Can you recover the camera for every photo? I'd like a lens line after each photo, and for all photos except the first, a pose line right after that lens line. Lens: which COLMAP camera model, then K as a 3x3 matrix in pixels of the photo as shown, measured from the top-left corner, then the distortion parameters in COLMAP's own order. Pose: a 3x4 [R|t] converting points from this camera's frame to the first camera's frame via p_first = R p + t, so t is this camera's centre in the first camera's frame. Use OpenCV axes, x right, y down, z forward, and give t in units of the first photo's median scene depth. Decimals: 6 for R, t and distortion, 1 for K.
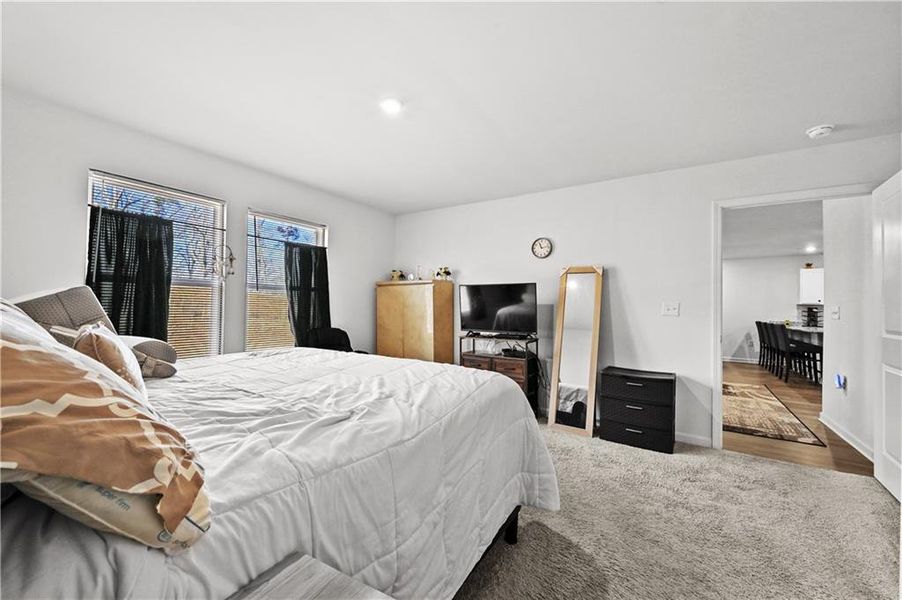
lens RADIAL K [[355.5, 0, 451.0], [0, 355.5, 300.0], [0, 0, 1]] dist [-0.001737, -0.000284]
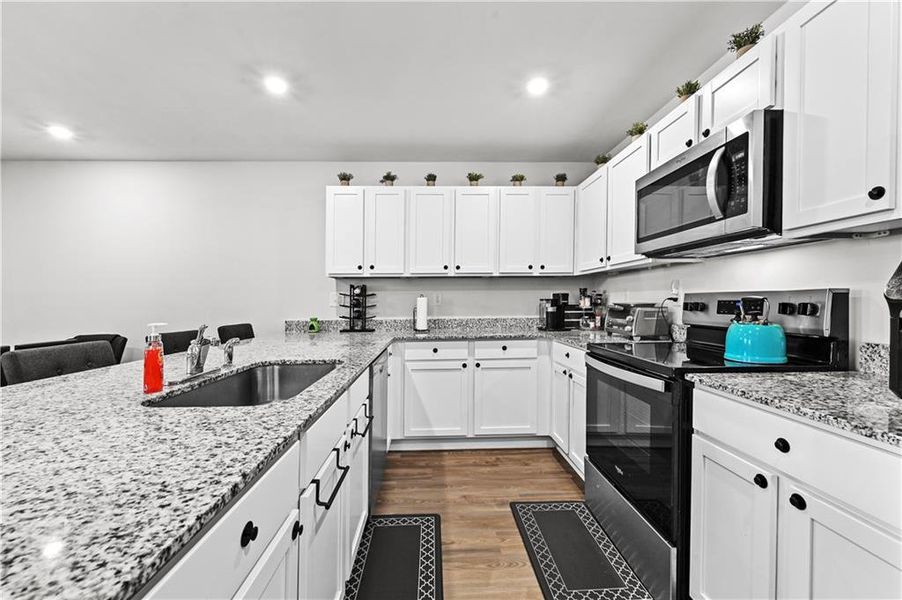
lens RADIAL K [[367.3, 0, 454.0], [0, 367.3, 293.9], [0, 0, 1]] dist [0.018430, -0.000055]
pose [[0.802622, -0.010865, 0.596389, 0.830728], [0.008678, 0.999941, 0.006538, 0.029203], [-0.596425, -0.000072, 0.802669, 0.577501]]
